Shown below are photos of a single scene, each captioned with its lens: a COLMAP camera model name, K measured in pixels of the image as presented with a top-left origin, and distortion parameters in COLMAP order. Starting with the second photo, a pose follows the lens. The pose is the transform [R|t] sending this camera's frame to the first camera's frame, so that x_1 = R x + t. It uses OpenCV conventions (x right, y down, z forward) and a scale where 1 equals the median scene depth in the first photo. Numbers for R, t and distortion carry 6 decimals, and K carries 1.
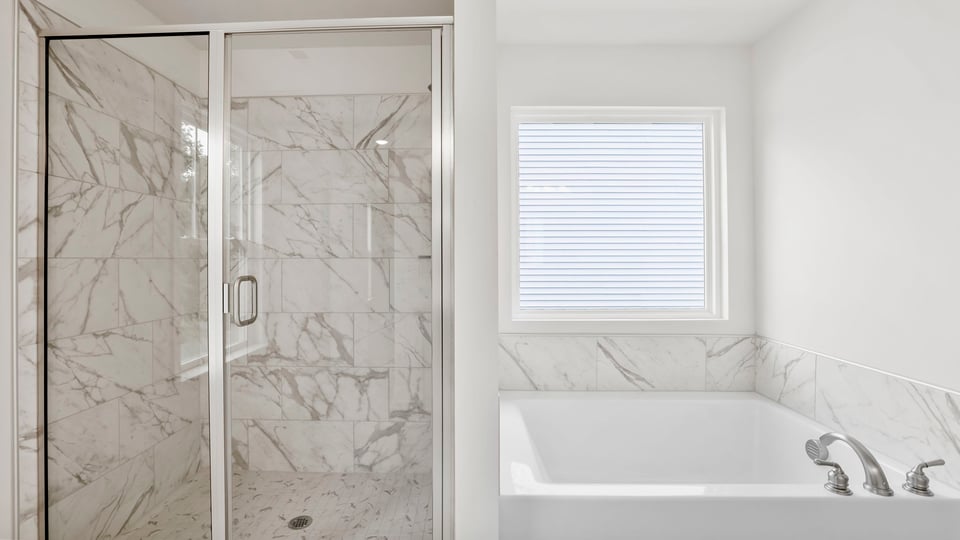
lens RADIAL K [[414.7, 0, 473.4], [0, 414.7, 261.7], [0, 0, 1]] dist [-0.047859, 0.017171]
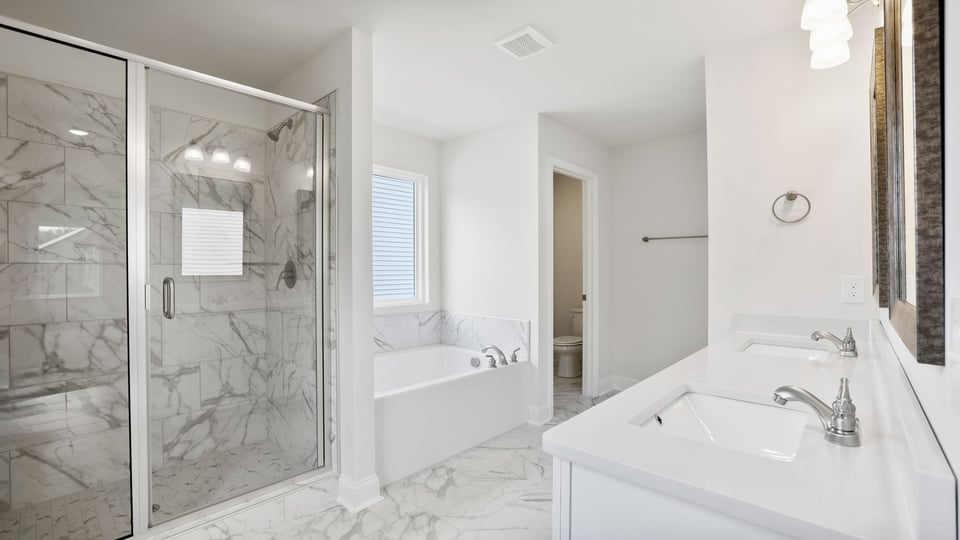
lens RADIAL K [[414.7, 0, 473.4], [0, 414.7, 261.7], [0, 0, 1]] dist [-0.047859, 0.017171]
pose [[0.669810, 0.014743, 0.742386, -0.532016], [-0.003636, 0.999856, -0.016576, -0.000692], [-0.742524, 0.008404, 0.669767, -0.293122]]
